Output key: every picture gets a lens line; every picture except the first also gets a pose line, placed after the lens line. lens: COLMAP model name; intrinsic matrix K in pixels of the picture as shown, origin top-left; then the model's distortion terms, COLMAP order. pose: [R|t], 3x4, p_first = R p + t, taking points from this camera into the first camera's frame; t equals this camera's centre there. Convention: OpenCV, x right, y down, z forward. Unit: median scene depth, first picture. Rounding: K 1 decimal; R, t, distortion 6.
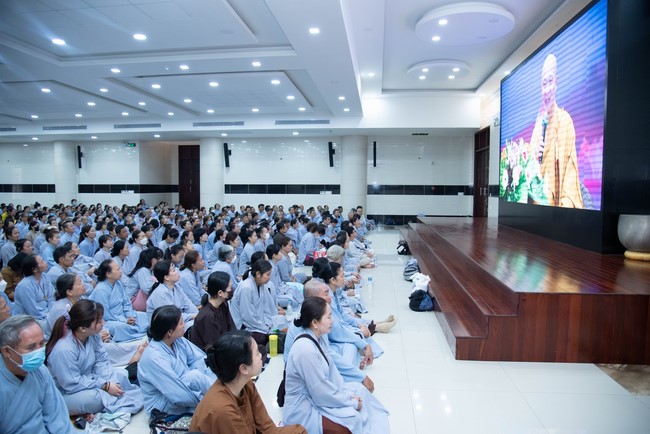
lens RADIAL K [[452.1, 0, 325.0], [0, 452.1, 217.0], [0, 0, 1]] dist [-0.118826, 0.070841]
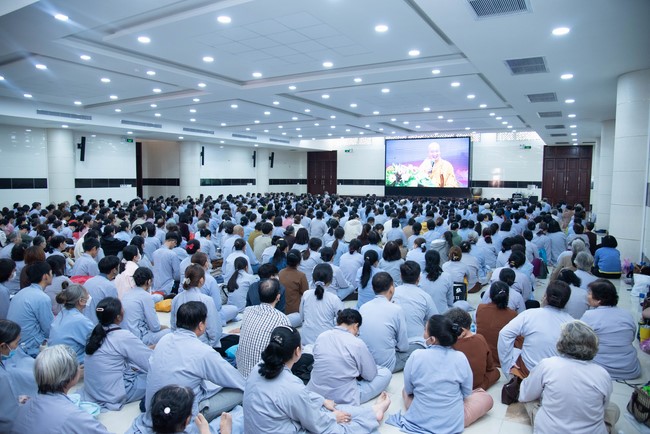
lens RADIAL K [[452.1, 0, 325.0], [0, 452.1, 217.0], [0, 0, 1]] dist [-0.118826, 0.070841]
pose [[0.392430, -0.079053, 0.916378, -1.289238], [0.054976, 0.996534, 0.062424, -0.024922], [-0.918137, 0.025882, 0.395416, 0.179598]]
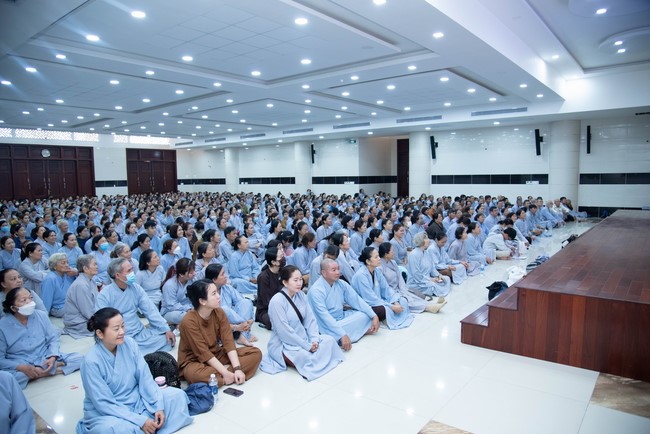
lens RADIAL K [[452.1, 0, 325.0], [0, 452.1, 217.0], [0, 0, 1]] dist [-0.118826, 0.070841]
pose [[0.843416, 0.029580, -0.536446, 0.138783], [-0.015695, 0.999414, 0.030433, -0.003473], [0.537032, -0.017248, 0.843386, -0.022452]]
